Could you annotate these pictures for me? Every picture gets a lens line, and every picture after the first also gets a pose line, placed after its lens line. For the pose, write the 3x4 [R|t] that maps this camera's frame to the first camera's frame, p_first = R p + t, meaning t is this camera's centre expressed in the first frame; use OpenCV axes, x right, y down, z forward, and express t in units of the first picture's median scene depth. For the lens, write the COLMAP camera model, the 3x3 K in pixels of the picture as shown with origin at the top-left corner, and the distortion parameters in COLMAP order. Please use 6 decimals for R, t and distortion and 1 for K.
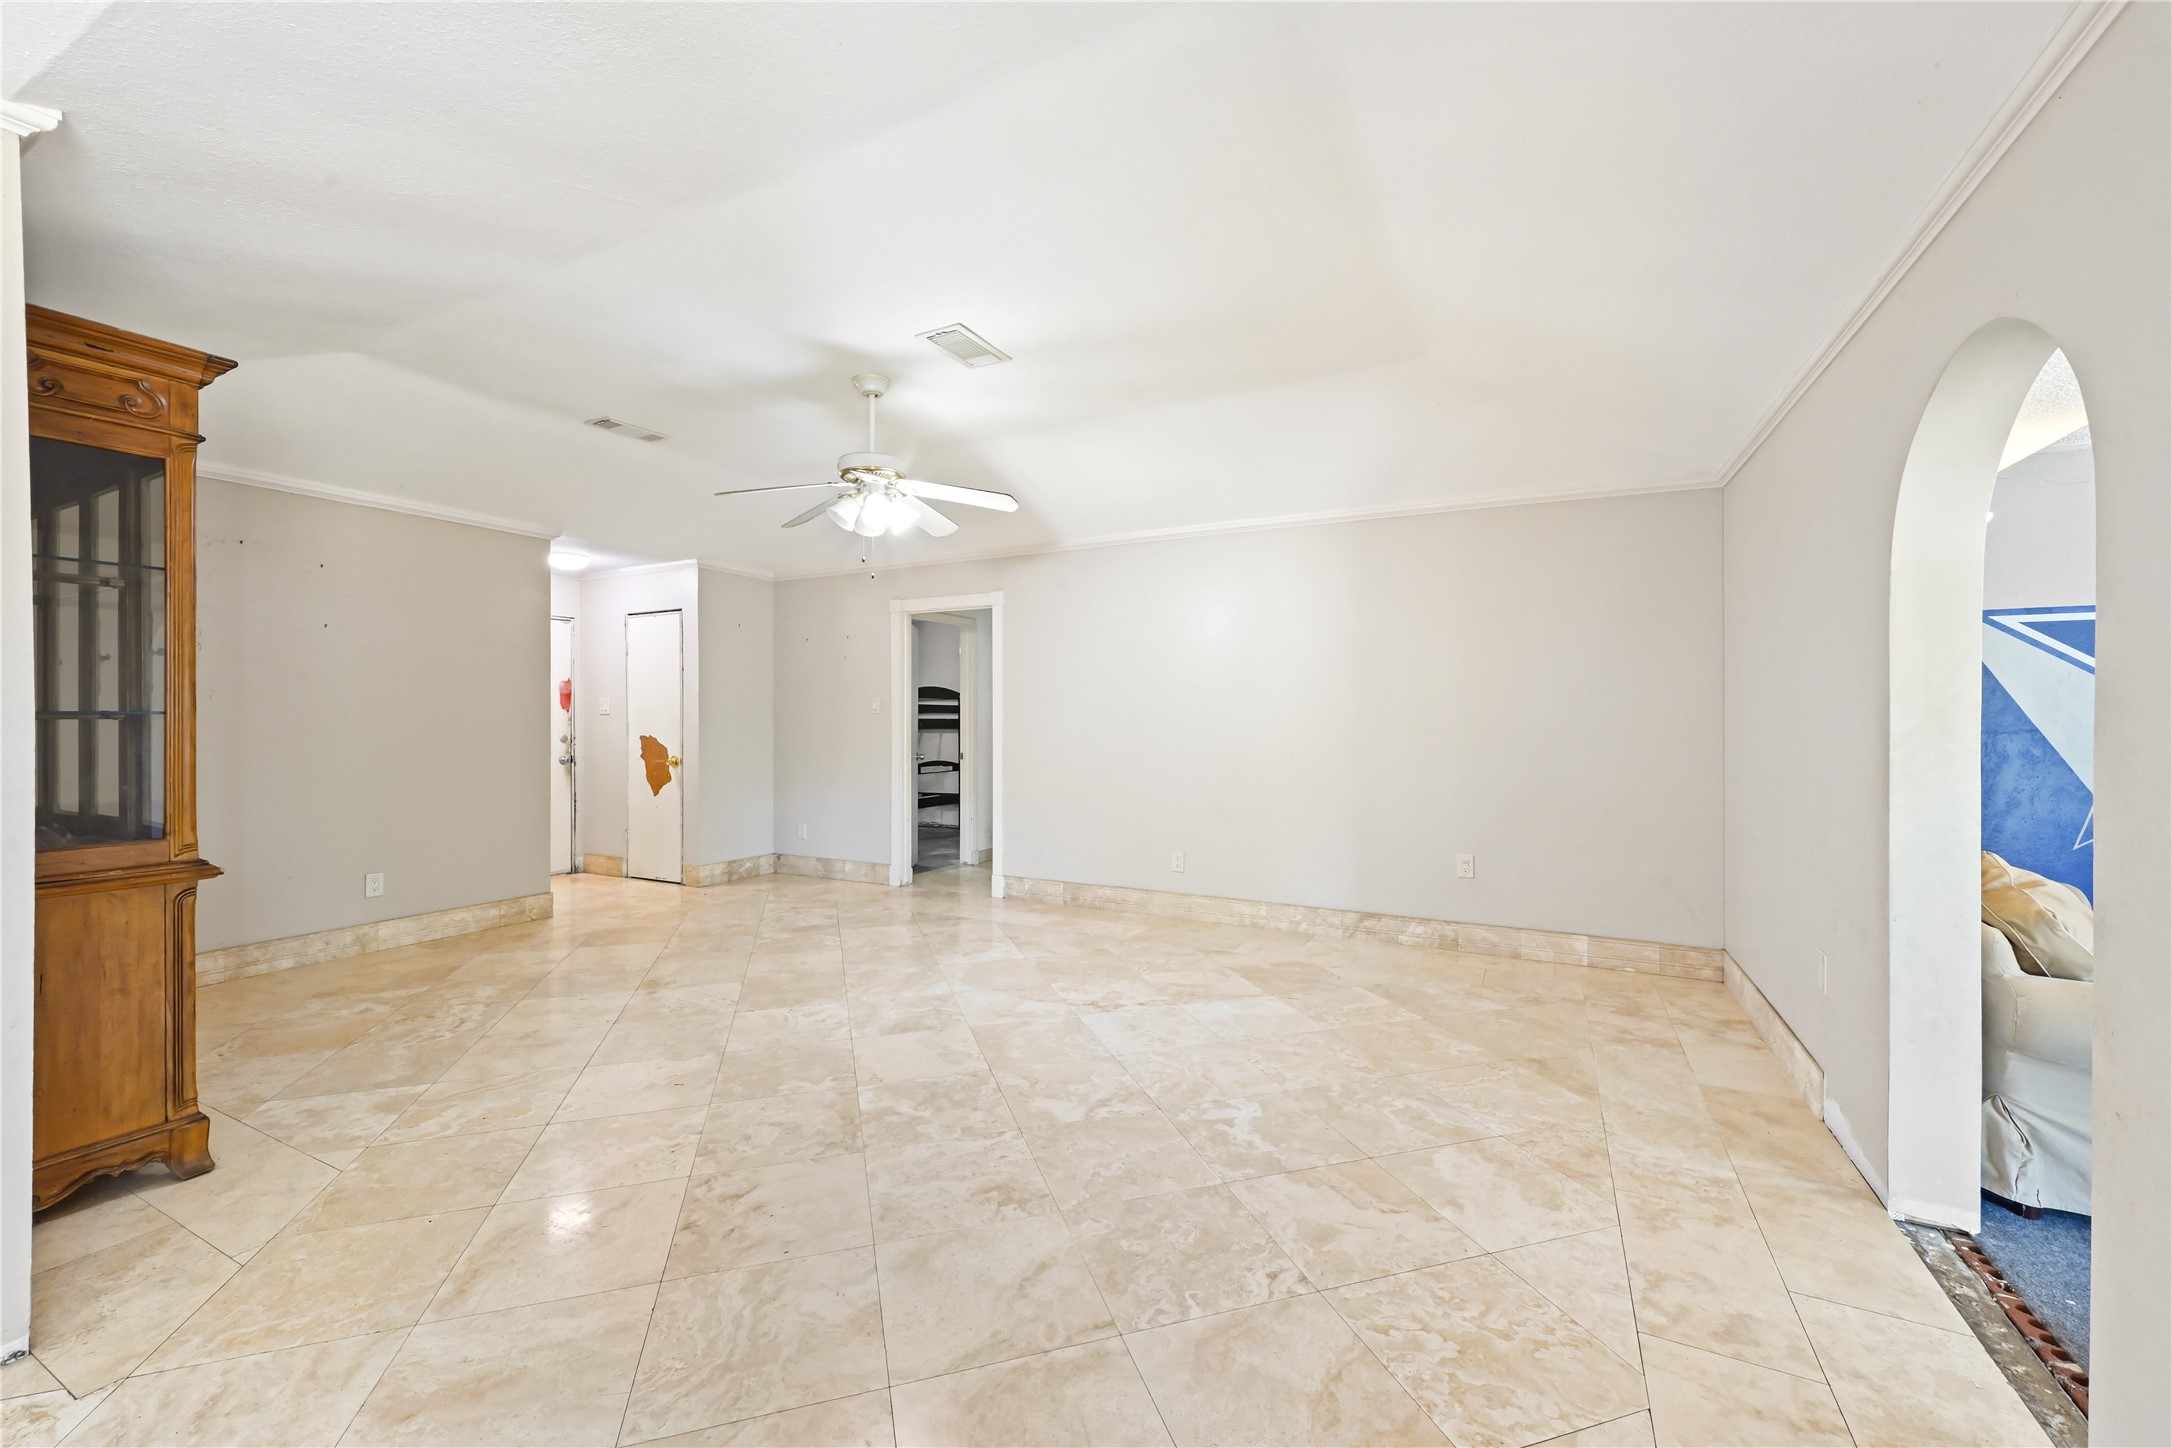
lens RADIAL K [[867.8, 0, 1086.1], [0, 867.8, 716.7], [0, 0, 1]] dist [0.001391, 0.000122]
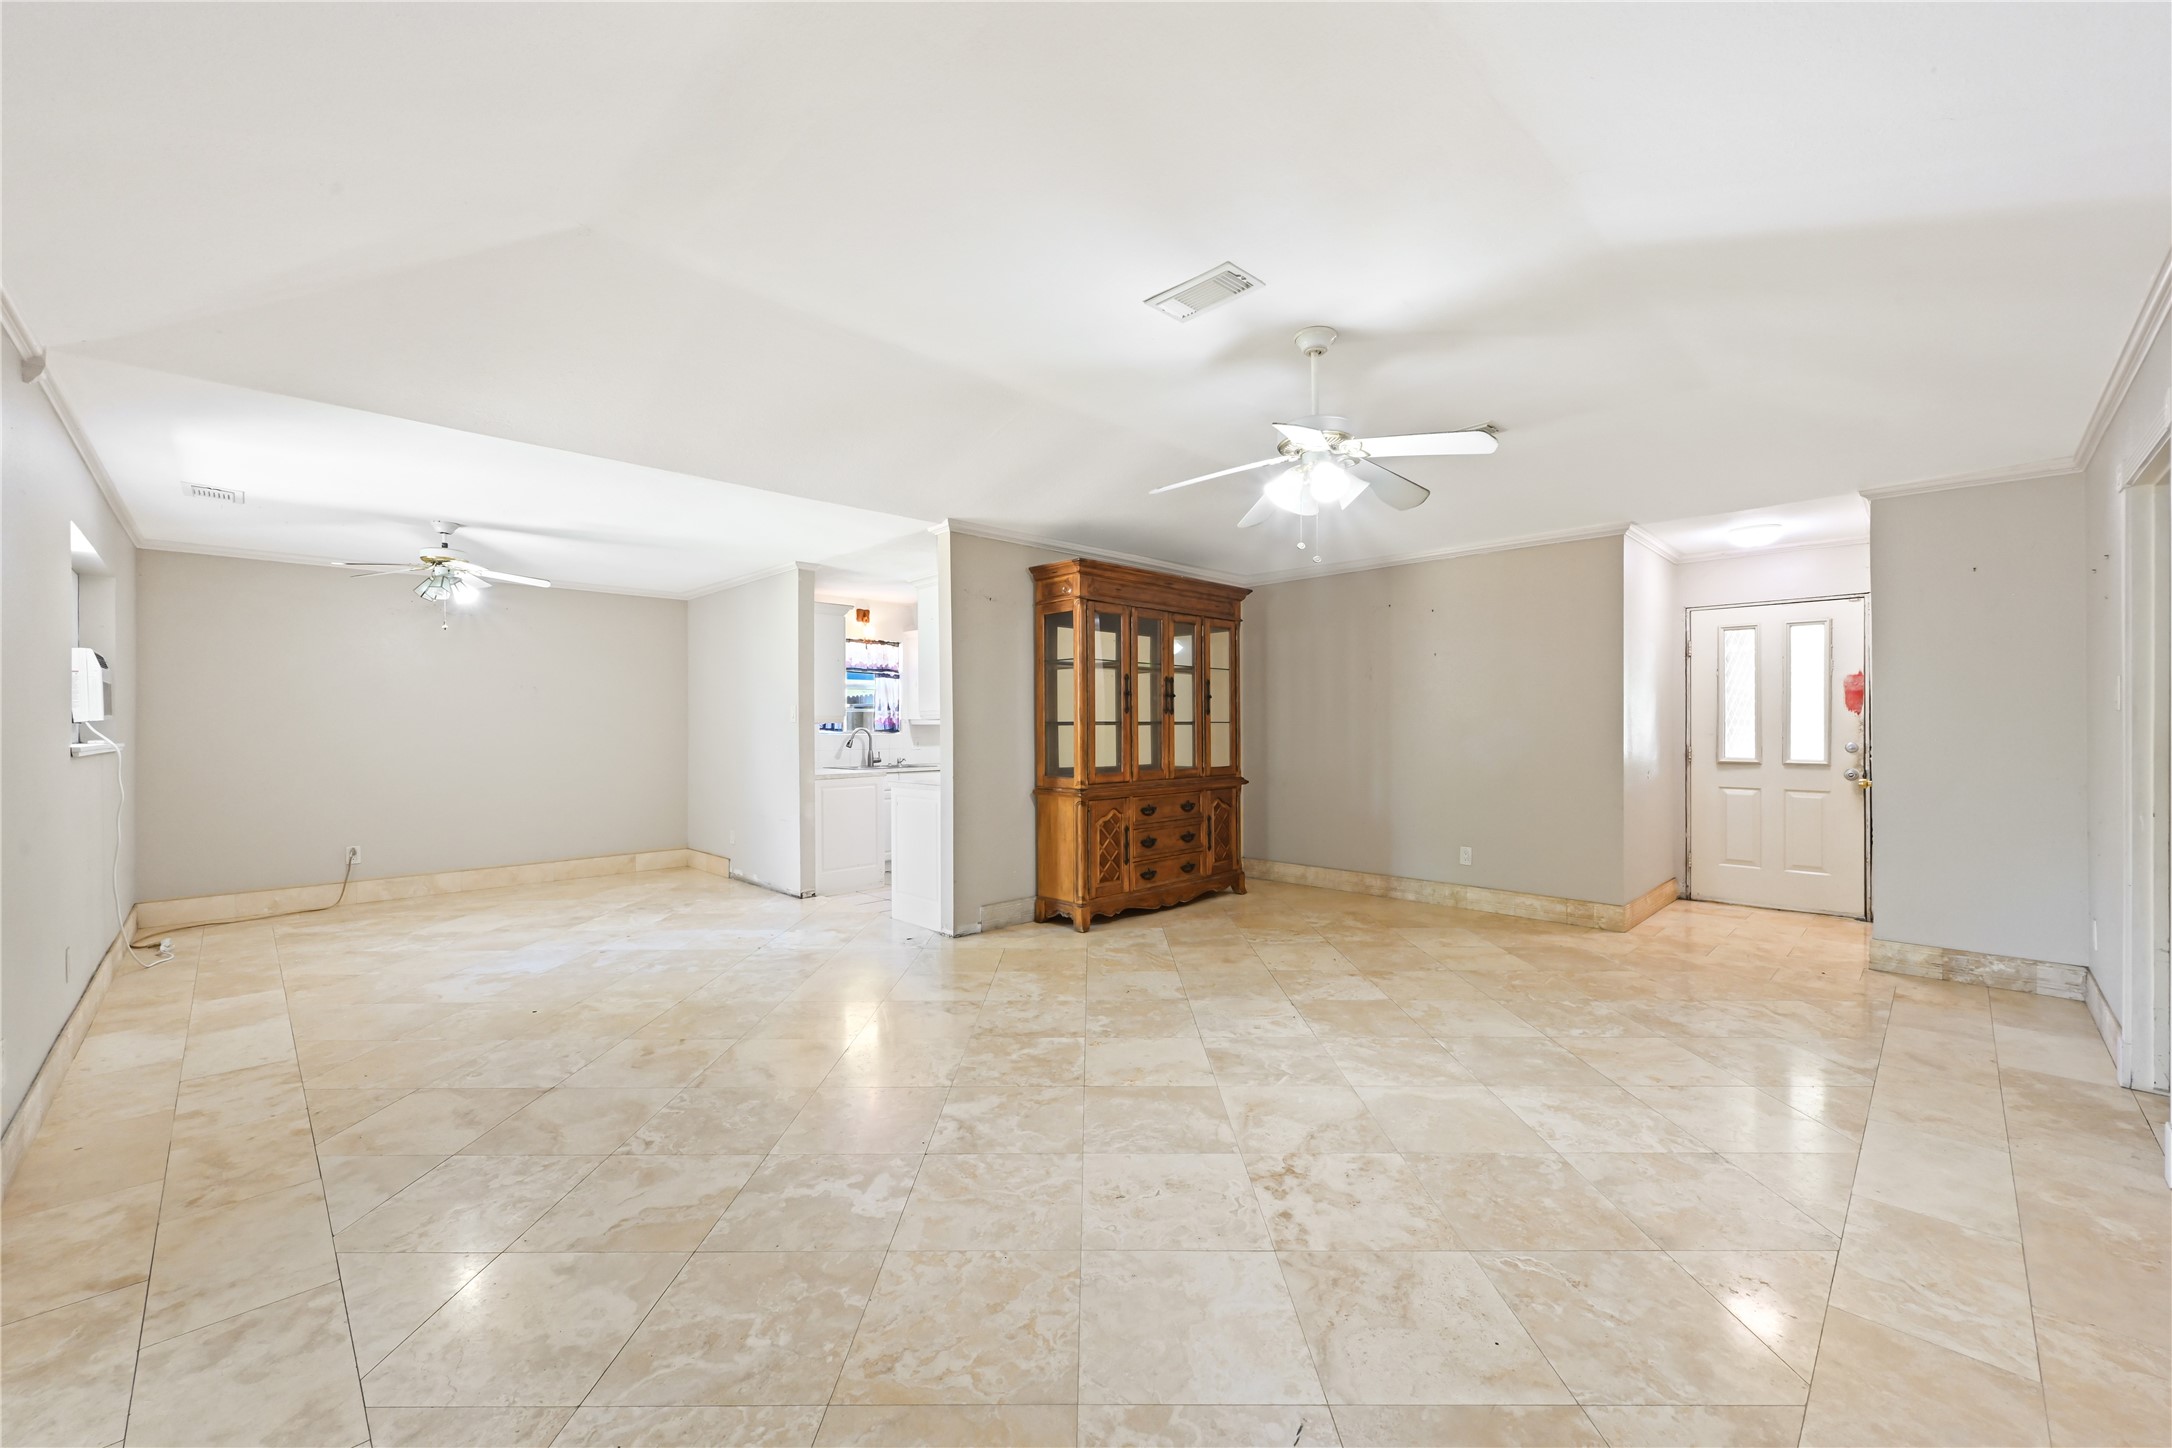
lens RADIAL K [[858.2, 0, 1093.2], [0, 858.2, 727.5], [0, 0, 1]] dist [-0.000675, 0.000086]
pose [[-0.300170, 0.002778, -0.953882, 0.729038], [0.005364, 0.999985, 0.001224, 0.004065], [0.953871, -0.004749, -0.300181, 1.180983]]
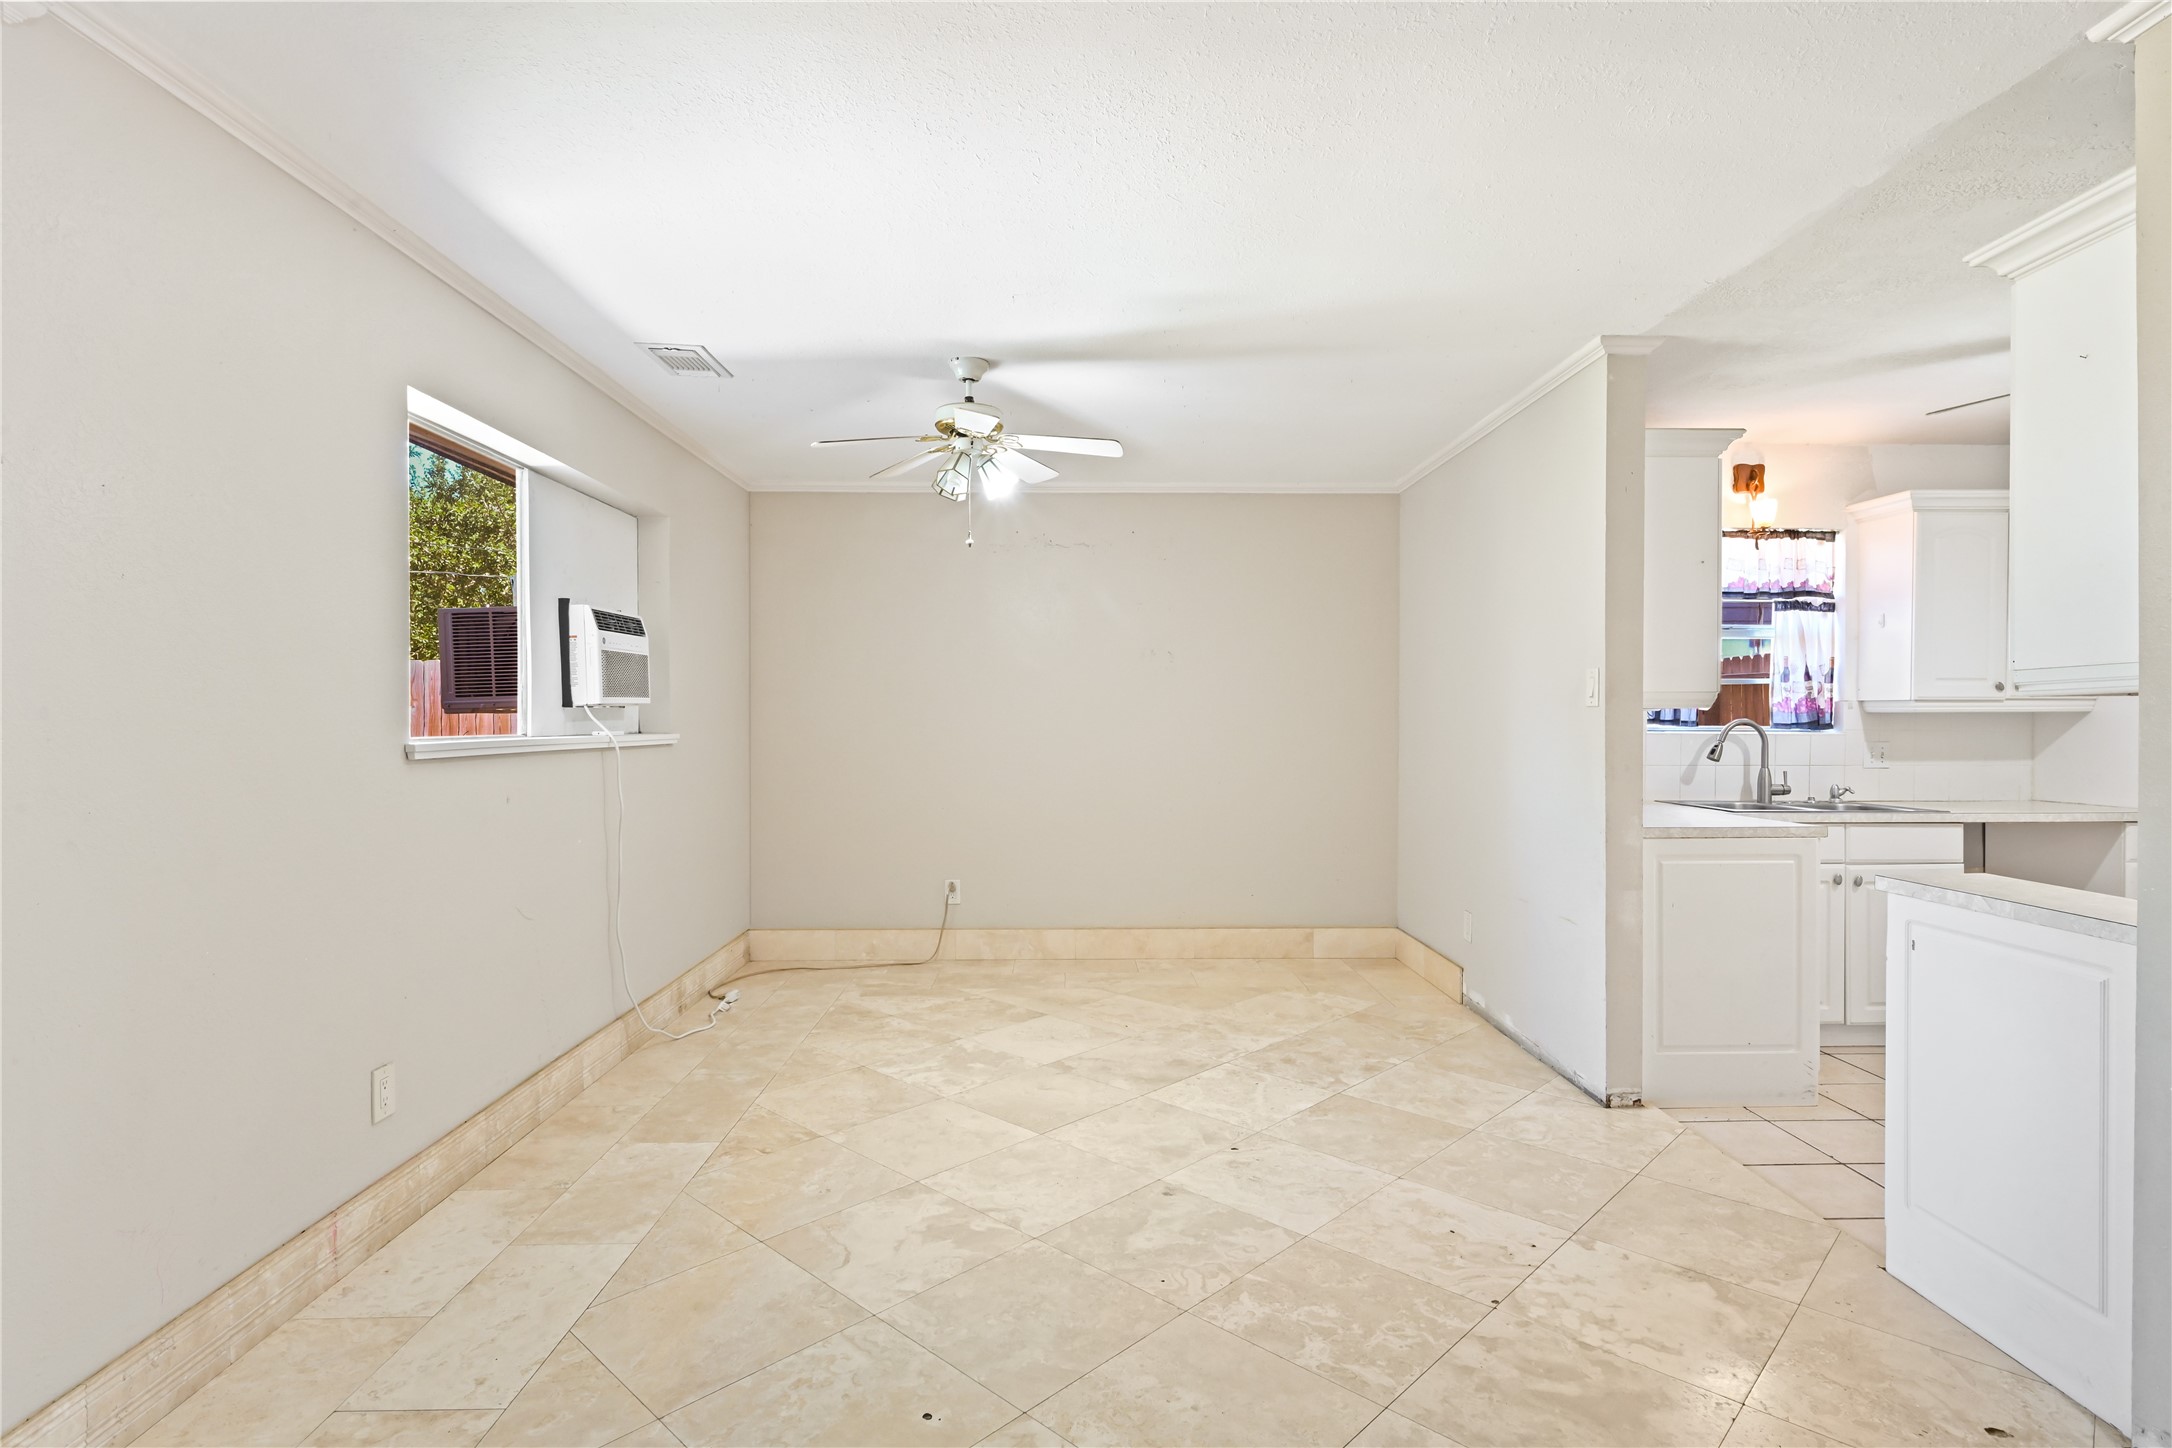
lens RADIAL K [[1088.0, 0, 1086.0], [0, 1088.0, 724.0], [0, 0, 1]] dist [0.004382, 0.000833]
pose [[-0.878509, 0.003163, -0.477716, 0.088586], [0.000109, 0.999979, 0.006422, 0.001660], [0.477726, 0.005590, -0.878491, 0.698170]]
